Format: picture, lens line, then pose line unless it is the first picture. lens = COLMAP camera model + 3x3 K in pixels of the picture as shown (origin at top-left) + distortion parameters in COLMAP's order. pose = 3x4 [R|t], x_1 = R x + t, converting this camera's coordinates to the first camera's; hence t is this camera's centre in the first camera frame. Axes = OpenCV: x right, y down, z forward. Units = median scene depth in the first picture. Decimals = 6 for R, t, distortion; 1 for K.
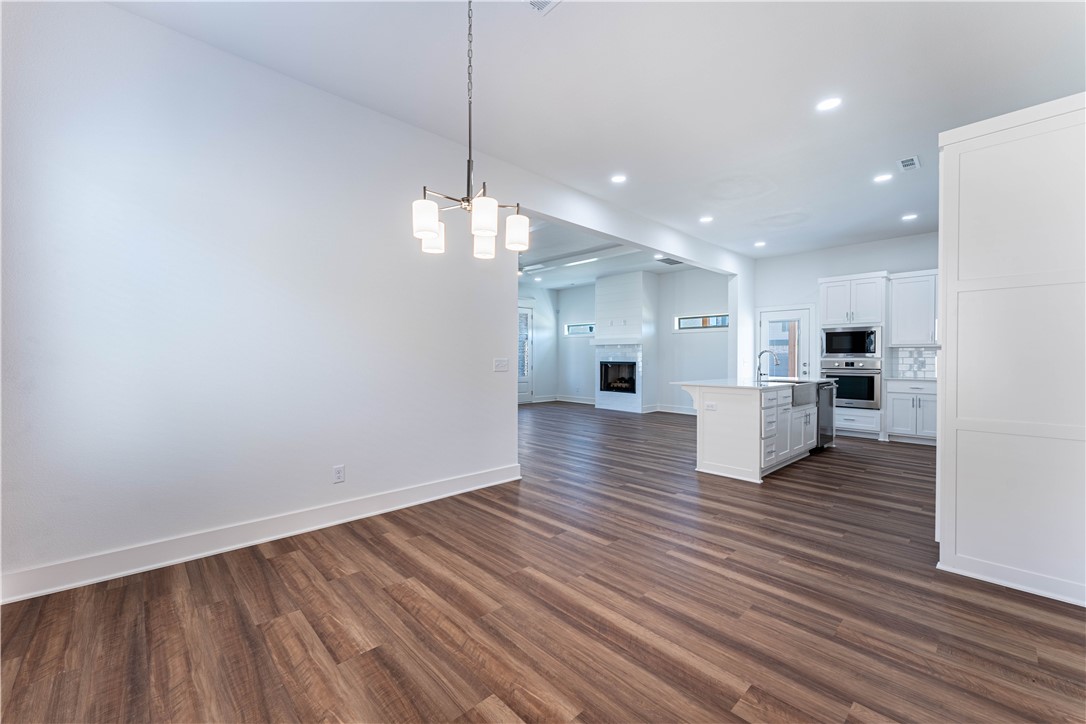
lens RADIAL K [[434.8, 0, 541.7], [0, 434.8, 360.9], [0, 0, 1]] dist [0.002955, -0.000598]
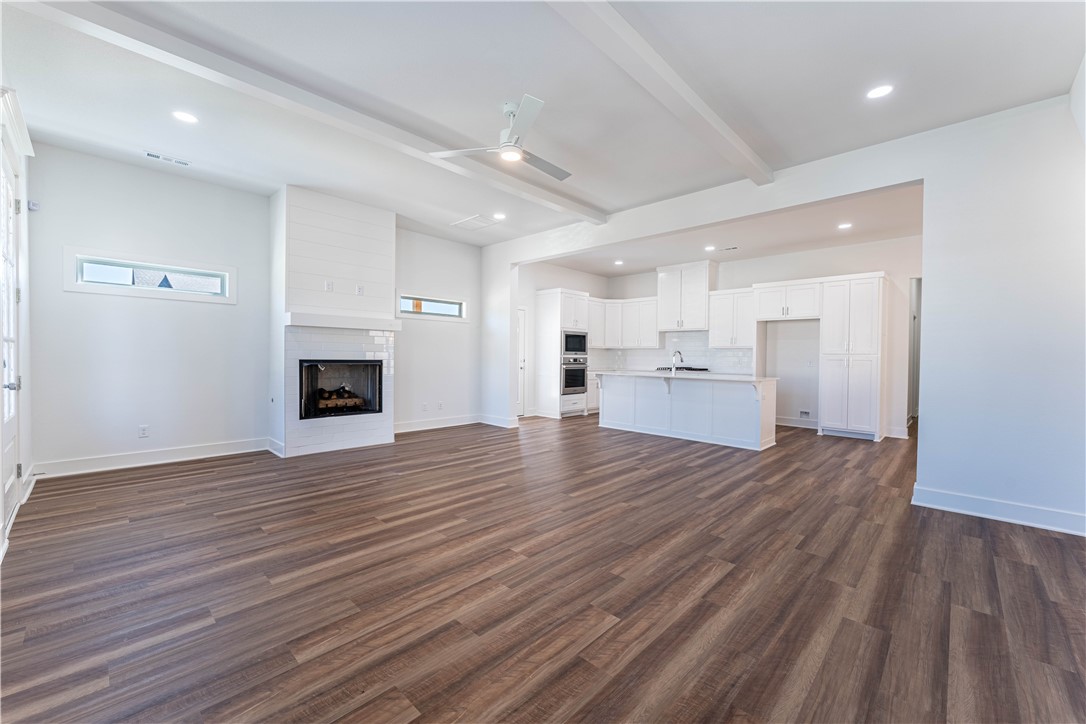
lens RADIAL K [[434.8, 0, 543.3], [0, 434.8, 362.5], [0, 0, 1]] dist [0.002955, -0.000598]
pose [[-0.056044, -0.020231, 0.998223, -1.037778], [-0.005491, 0.999786, 0.019954, -0.019333], [-0.998413, -0.004363, -0.056143, 2.124845]]
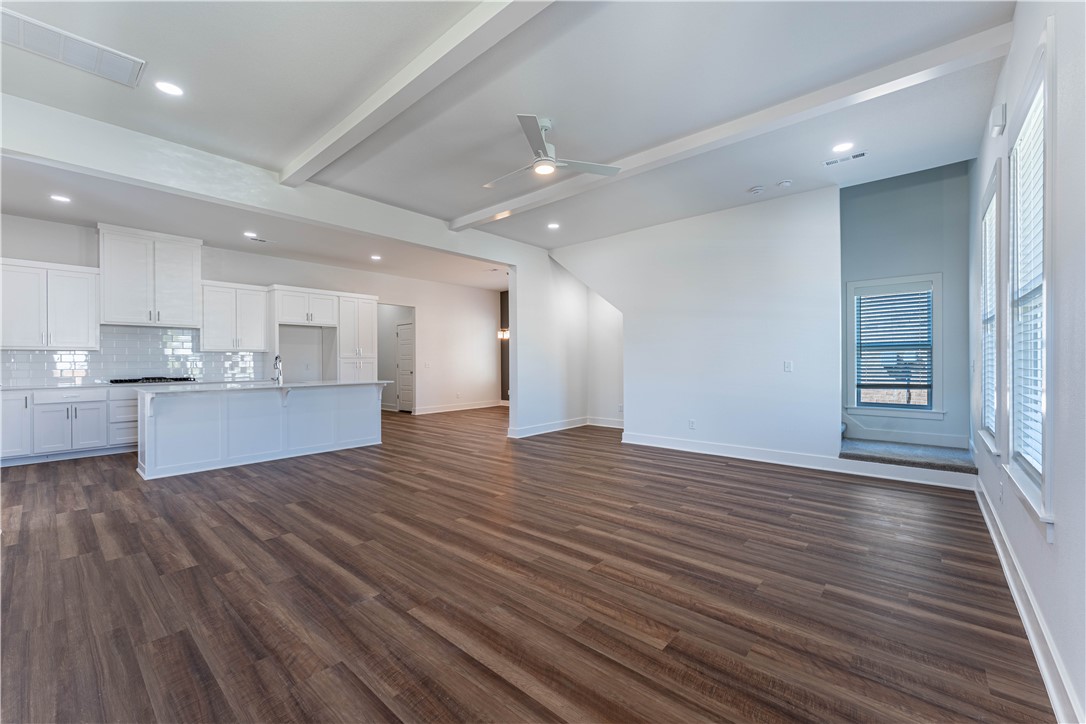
lens RADIAL K [[434.8, 0, 541.9], [0, 434.8, 359.5], [0, 0, 1]] dist [0.002955, -0.000598]
pose [[-0.994962, 0.001421, -0.100243, -0.017148], [0.001034, 0.999992, 0.003917, -0.025580], [0.100248, 0.003794, -0.994955, 3.083285]]
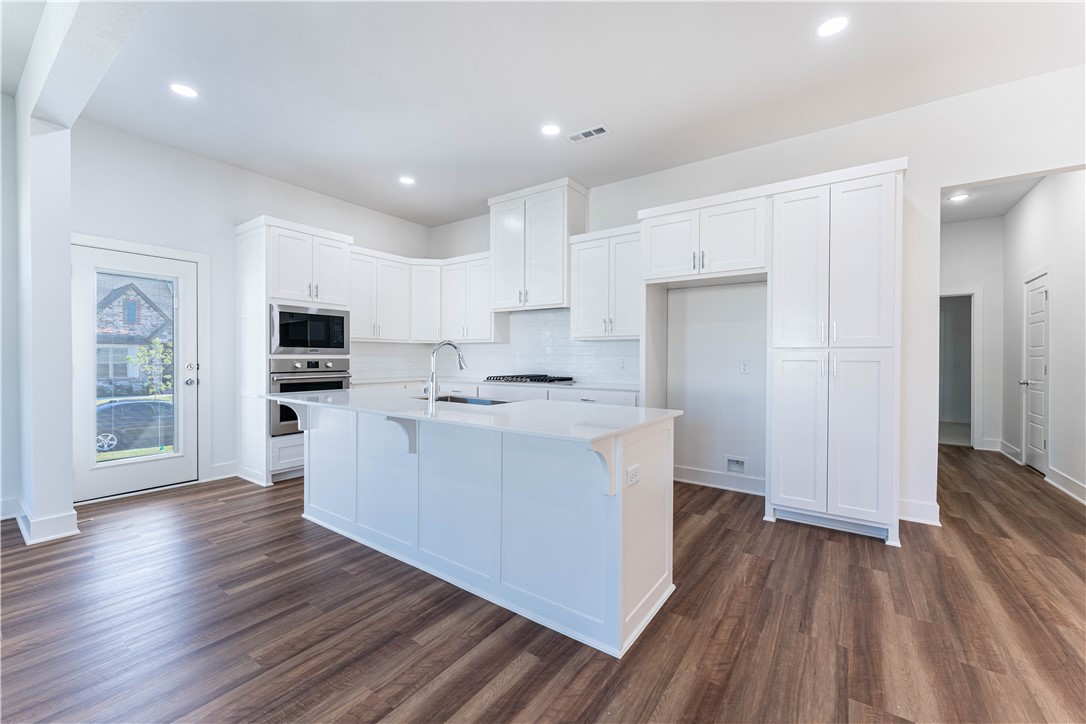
lens RADIAL K [[434.8, 0, 543.5], [0, 434.8, 359.9], [0, 0, 1]] dist [0.002955, -0.000598]
pose [[-0.203092, -0.010581, 0.979103, 0.004346], [0.000963, 0.999939, 0.011005, -0.011473], [-0.979159, 0.003178, -0.203069, 1.448695]]
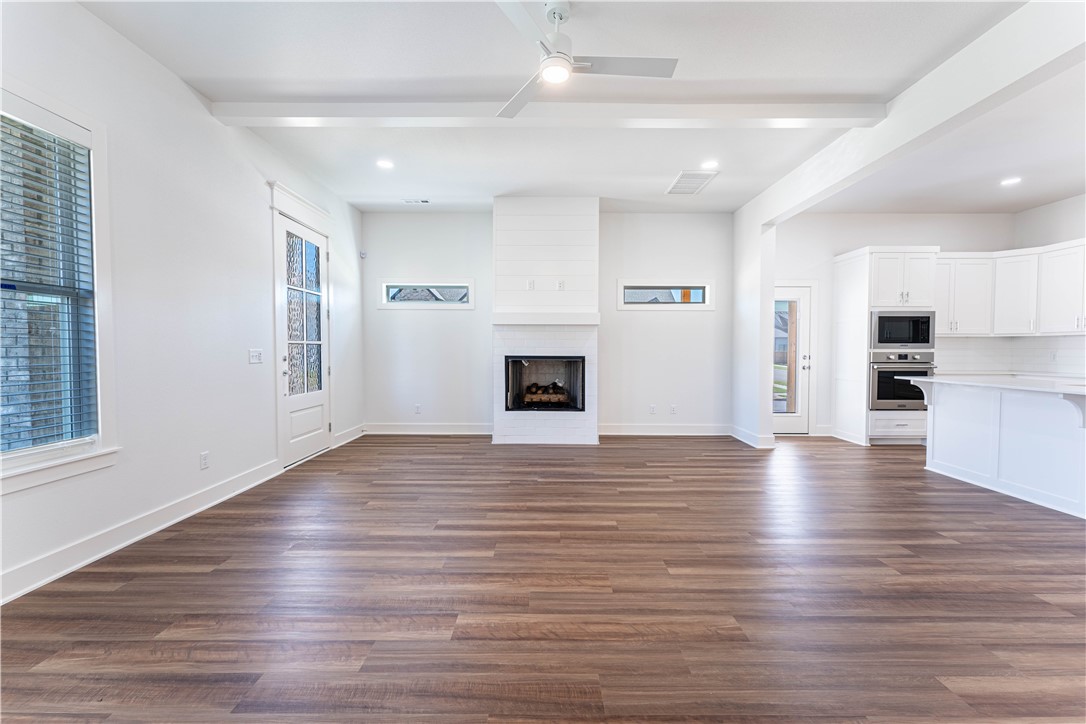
lens RADIAL K [[434.8, 0, 542.6], [0, 434.8, 361.7], [0, 0, 1]] dist [0.002955, -0.000598]
pose [[0.684641, -0.023028, 0.728516, -0.621072], [0.005216, 0.999630, 0.026697, -0.015261], [-0.728862, -0.014478, 0.684508, 1.700867]]
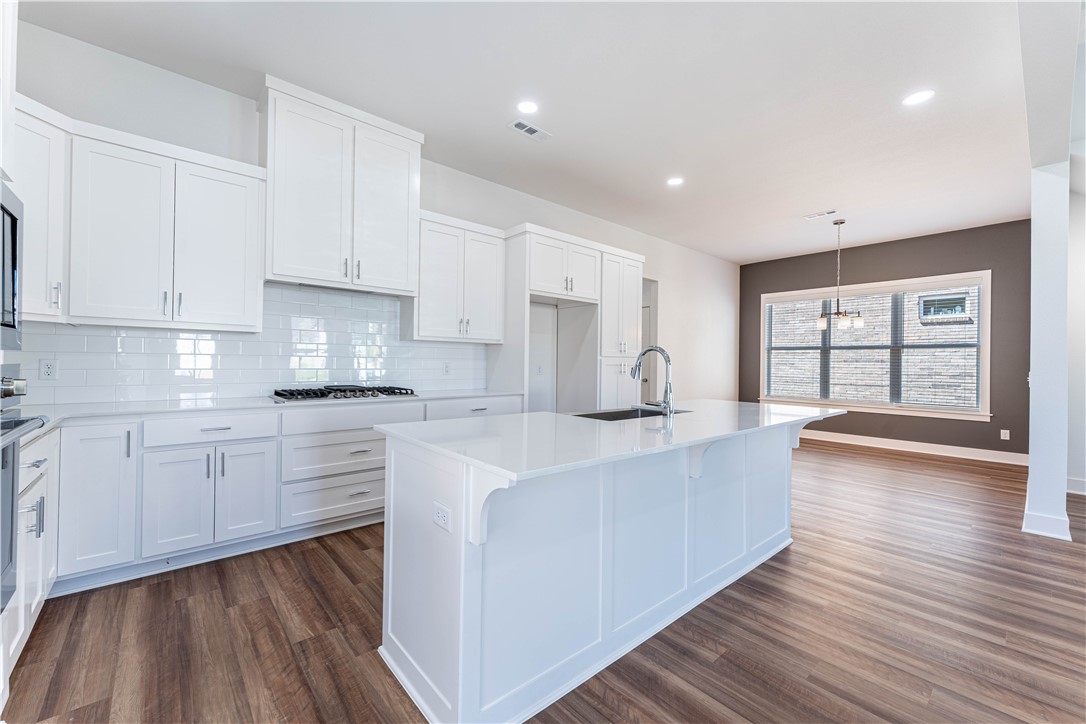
lens RADIAL K [[434.8, 0, 541.9], [0, 434.8, 360.8], [0, 0, 1]] dist [0.002955, -0.000598]
pose [[-0.999110, -0.017677, 0.038291, 0.895590], [-0.017535, 0.999838, 0.004041, -0.014392], [-0.038356, 0.003366, -0.999258, 2.105401]]
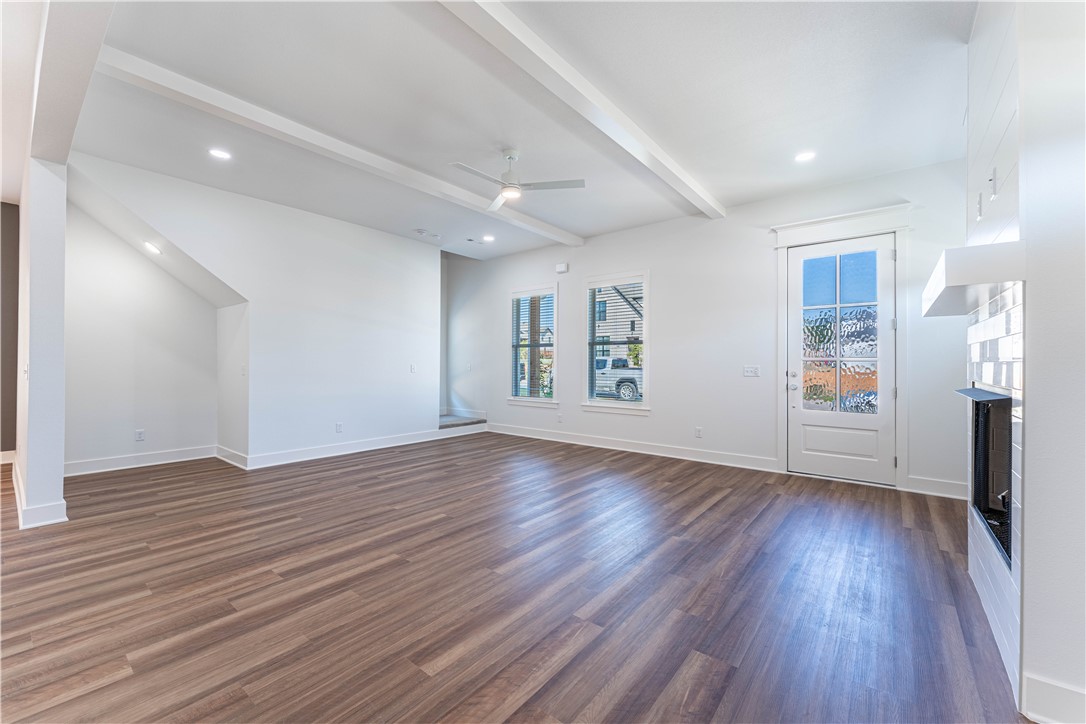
lens RADIAL K [[434.8, 0, 543.7], [0, 434.8, 360.8], [0, 0, 1]] dist [0.002955, -0.000598]
pose [[0.144113, -0.010087, -0.989510, 0.944893], [-0.010425, 0.999877, -0.011711, -0.013935], [0.989506, 0.012004, 0.143990, 2.074255]]
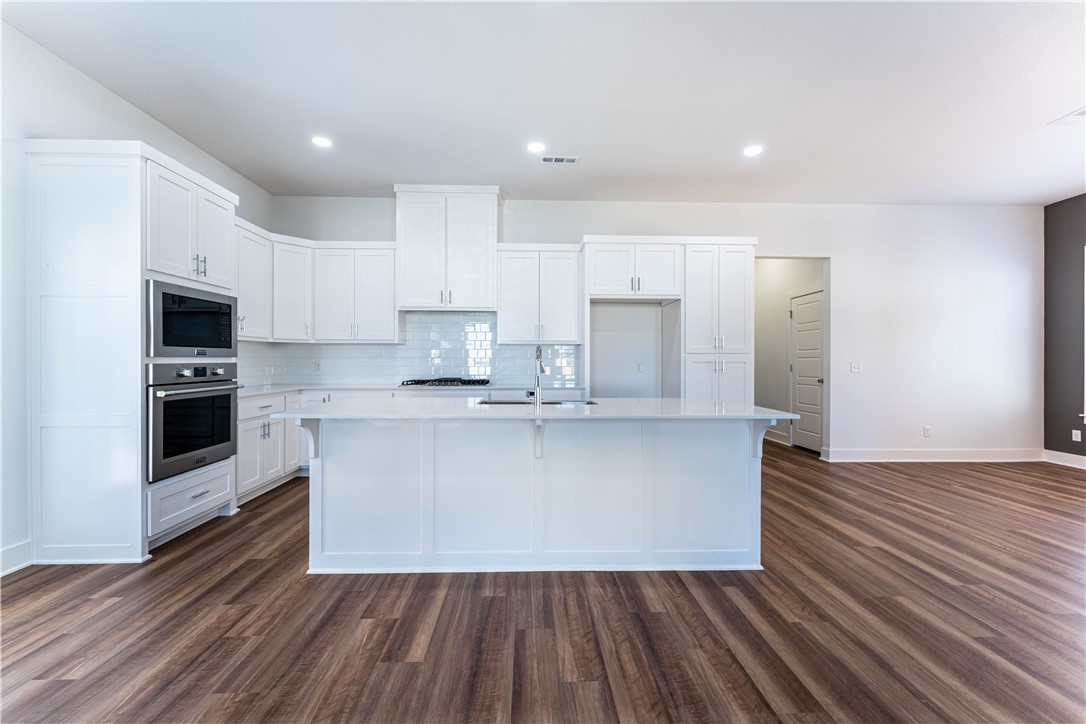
lens RADIAL K [[434.8, 0, 542.6], [0, 434.8, 362.2], [0, 0, 1]] dist [0.002955, -0.000598]
pose [[-0.752694, -0.008847, 0.658312, 0.262234], [-0.000752, 0.999921, 0.012578, -0.015164], [-0.658371, 0.008972, -0.752640, 2.013746]]
